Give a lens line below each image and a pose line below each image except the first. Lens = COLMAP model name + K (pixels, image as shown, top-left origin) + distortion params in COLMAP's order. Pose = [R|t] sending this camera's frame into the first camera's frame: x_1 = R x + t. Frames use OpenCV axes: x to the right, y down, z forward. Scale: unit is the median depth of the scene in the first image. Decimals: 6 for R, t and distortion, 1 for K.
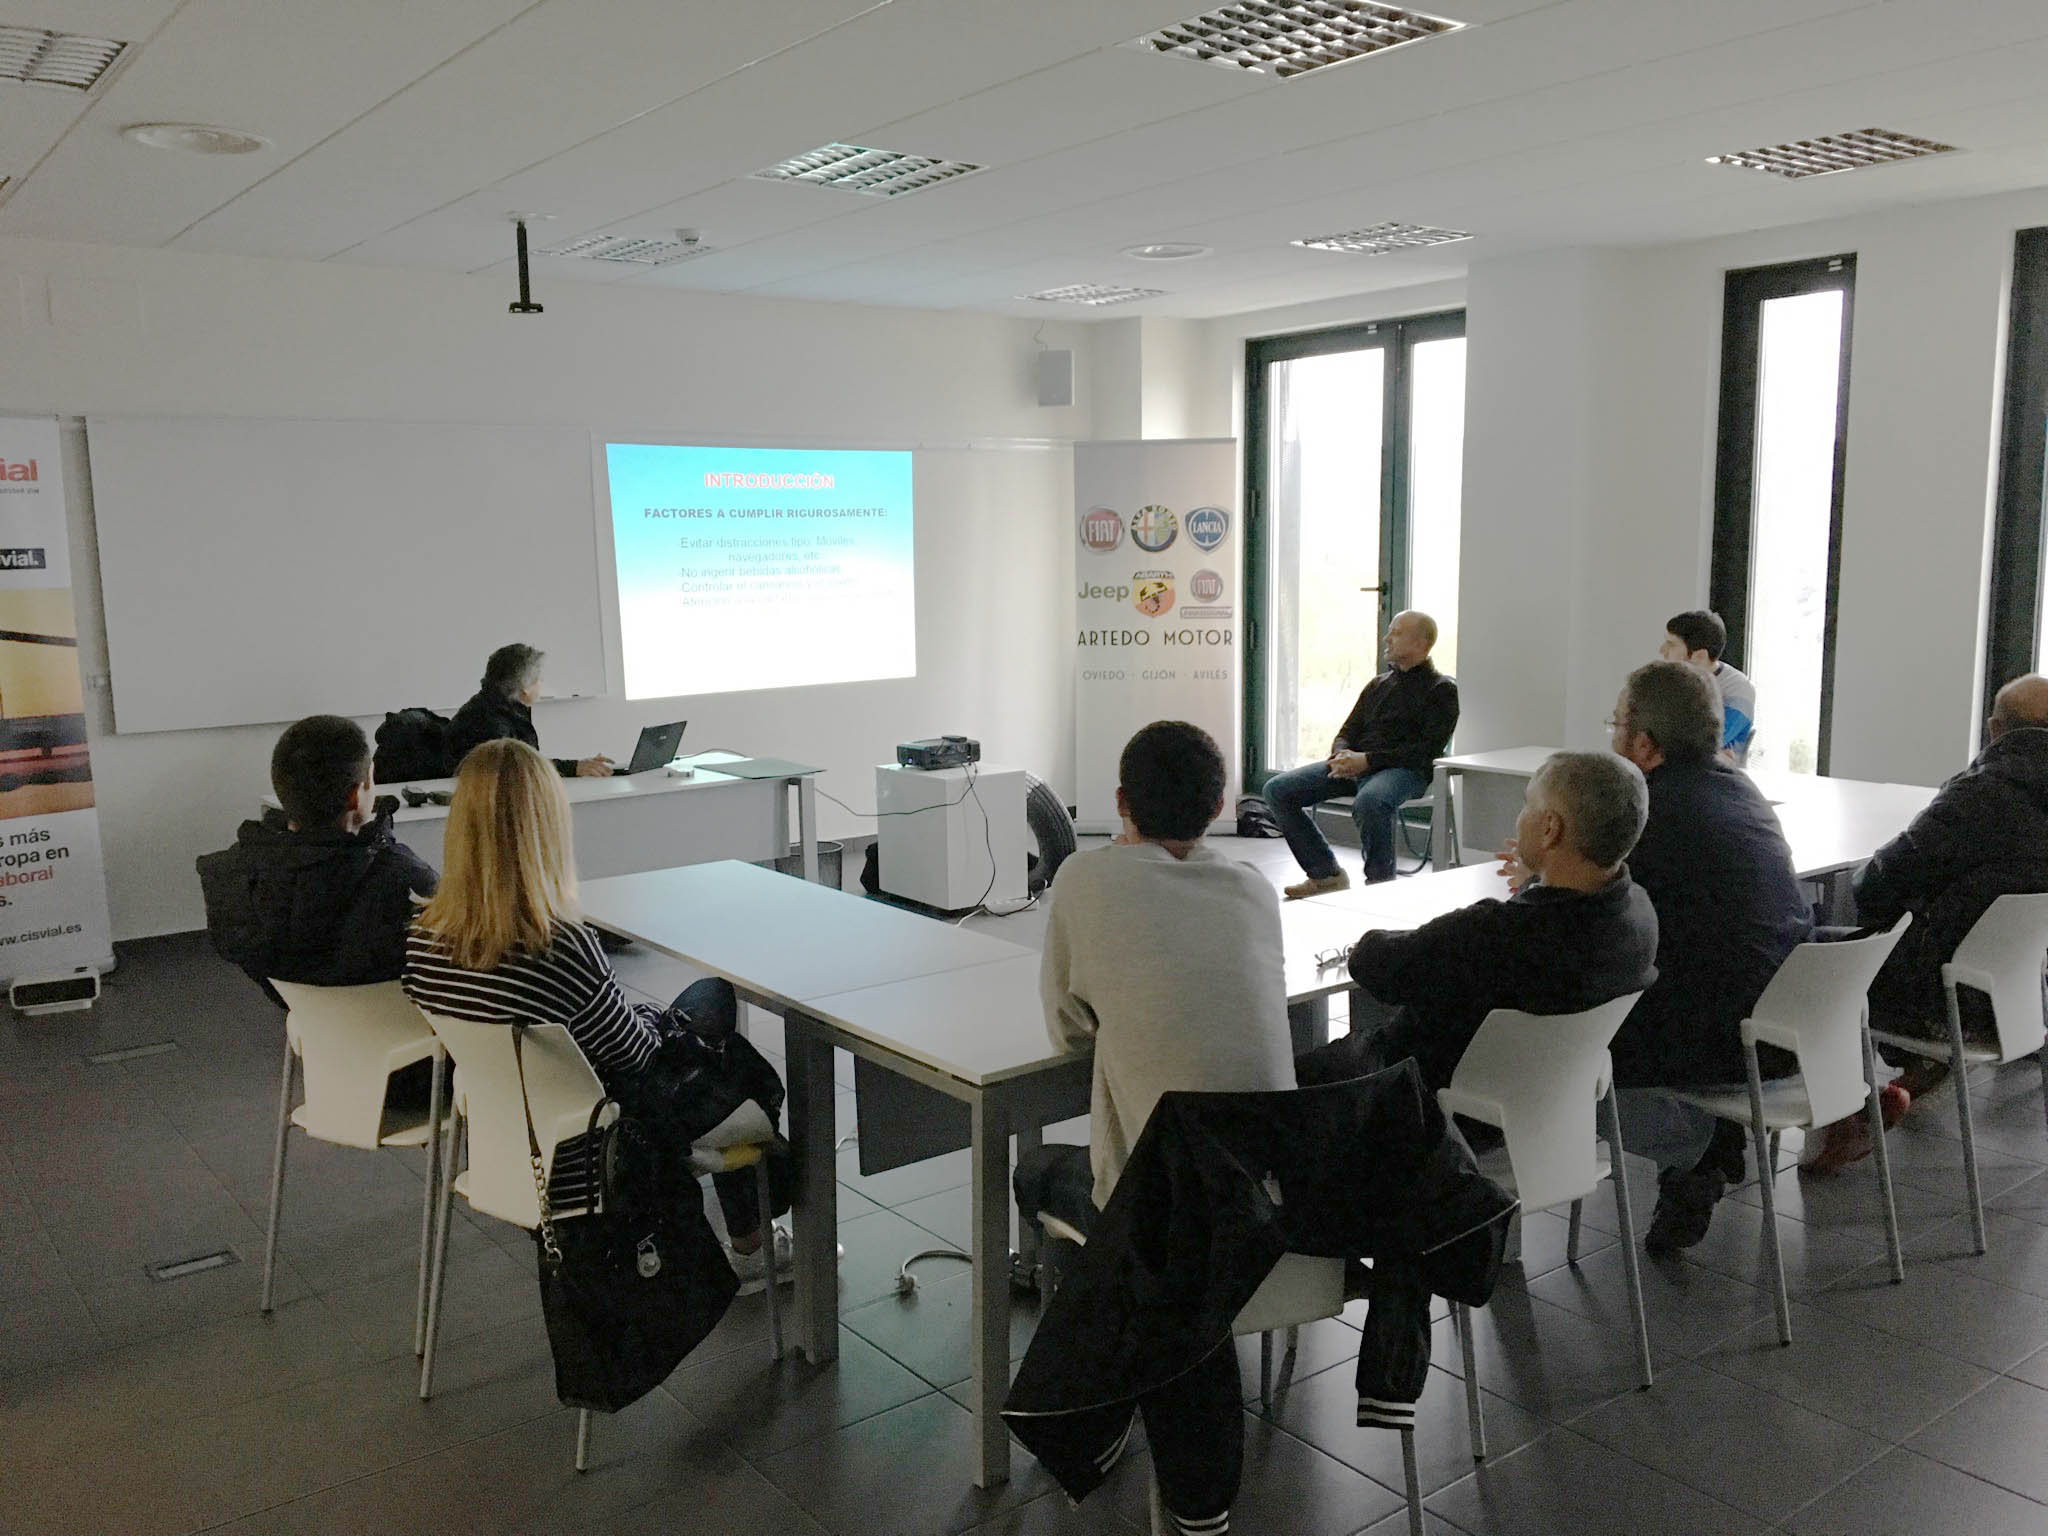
lens RADIAL K [[1706.7, 0, 1024.0], [0, 1706.7, 768.0], [0, 0, 1]] dist [0.039698, -0.002346]
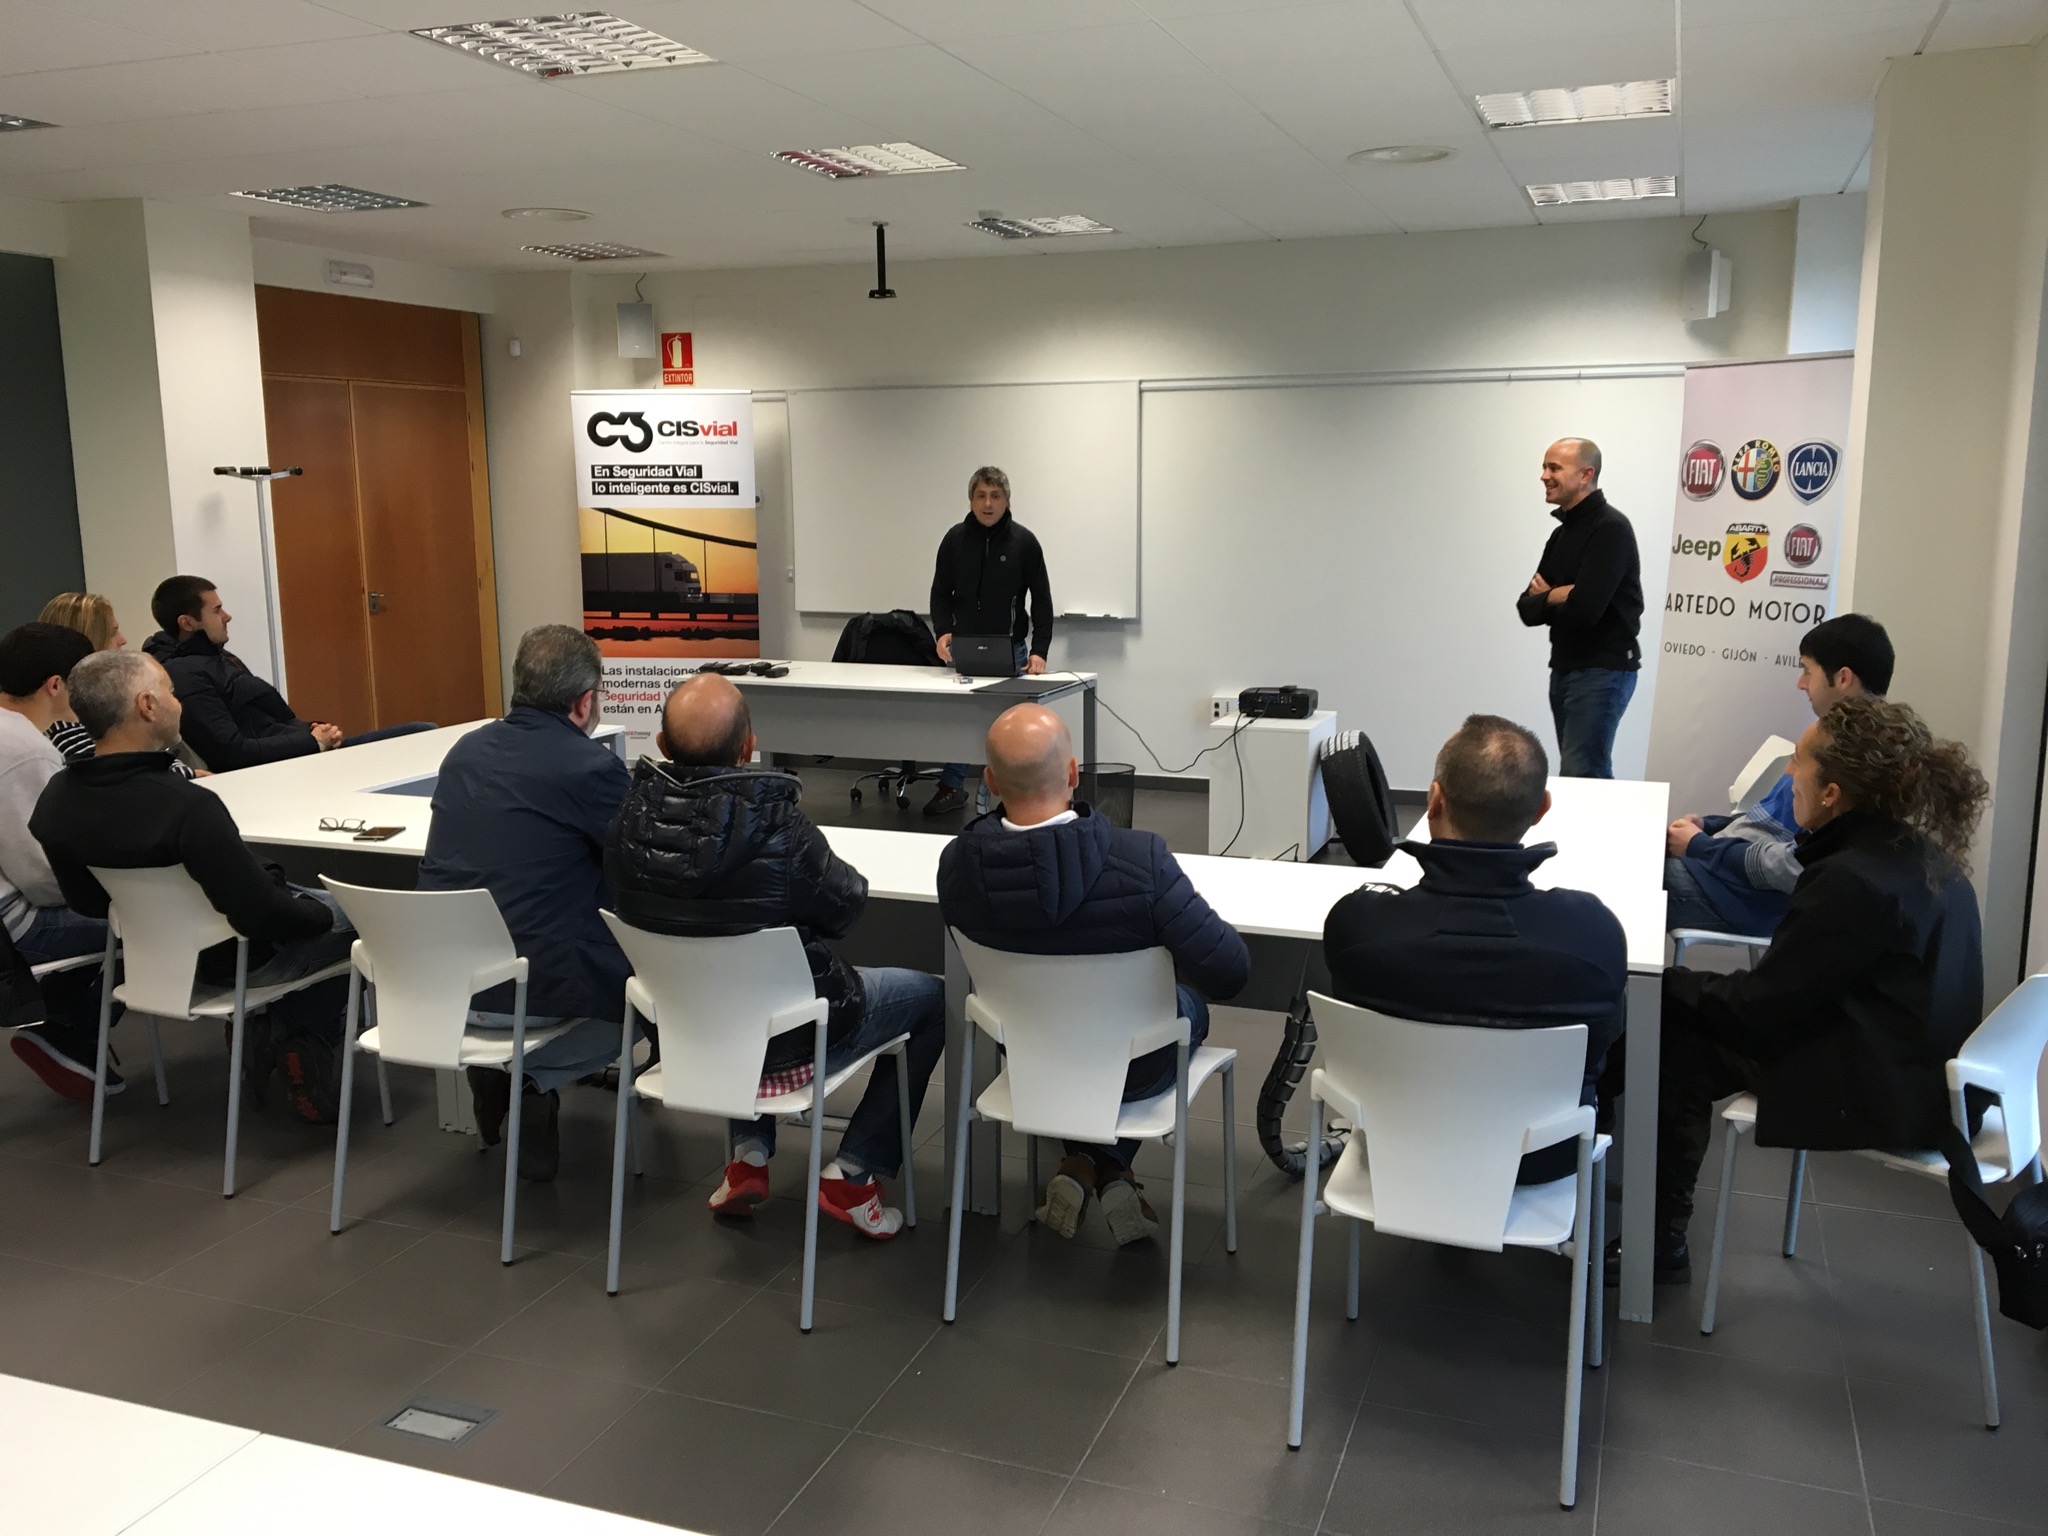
lens RADIAL K [[1706.7, 0, 1024.0], [0, 1706.7, 768.0], [0, 0, 1]] dist [0.039698, -0.002346]
pose [[0.524445, 0.157441, -0.836762, 0.586103], [-0.117139, 0.986752, 0.112245, -0.053794], [0.843348, 0.039152, 0.535939, 0.293839]]
